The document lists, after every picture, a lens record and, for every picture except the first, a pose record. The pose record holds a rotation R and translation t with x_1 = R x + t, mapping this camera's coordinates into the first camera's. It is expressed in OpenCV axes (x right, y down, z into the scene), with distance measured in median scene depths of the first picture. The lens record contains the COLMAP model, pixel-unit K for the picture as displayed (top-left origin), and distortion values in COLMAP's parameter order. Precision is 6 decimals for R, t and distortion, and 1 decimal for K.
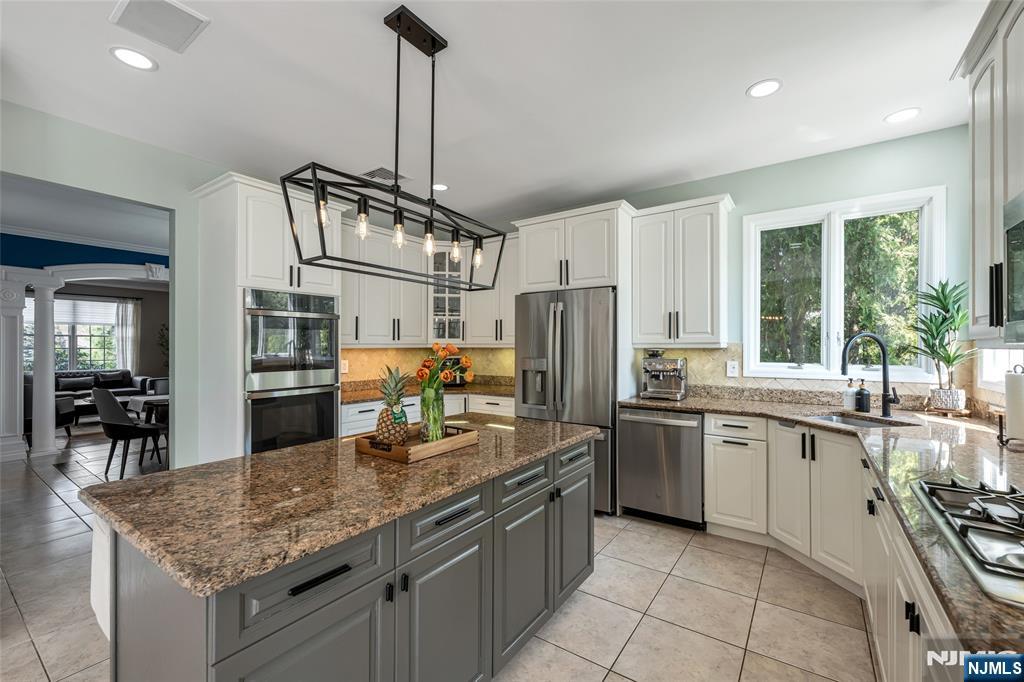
lens RADIAL K [[424.4, 0, 513.5], [0, 424.4, 344.6], [0, 0, 1]] dist [-0.002772, -0.000303]
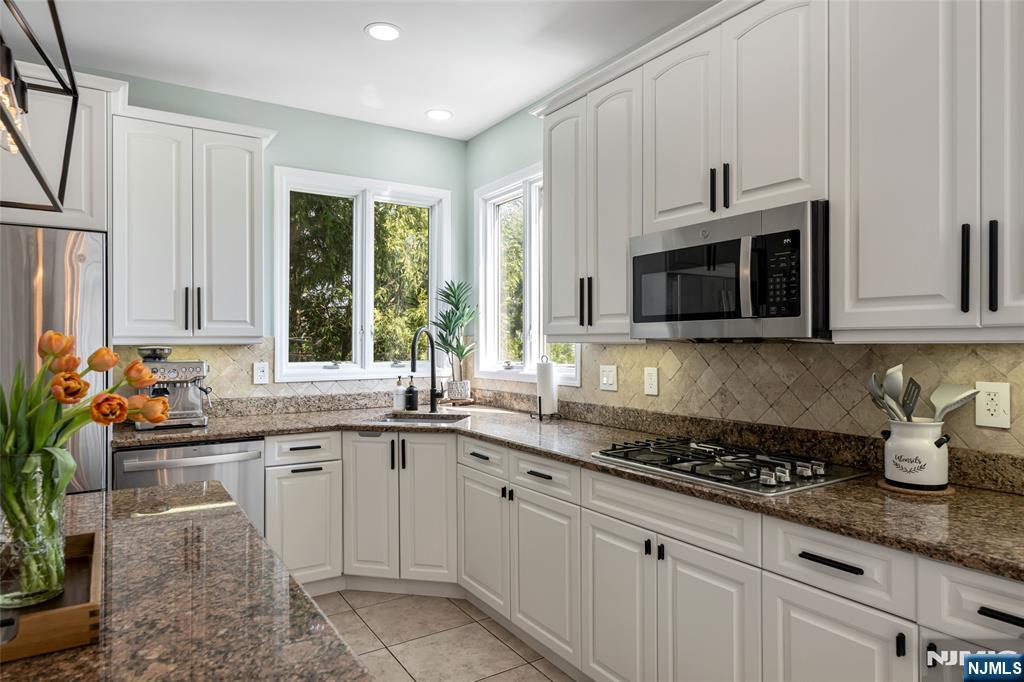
lens RADIAL K [[617.8, 0, 511.7], [0, 617.8, 340.4], [0, 0, 1]] dist [-0.000012, 0.000731]
pose [[0.386029, 0.001315, 0.922486, -0.343114], [-0.002025, 0.999998, -0.000578, 0.001932], [-0.922484, -0.001645, 0.386031, 0.237532]]
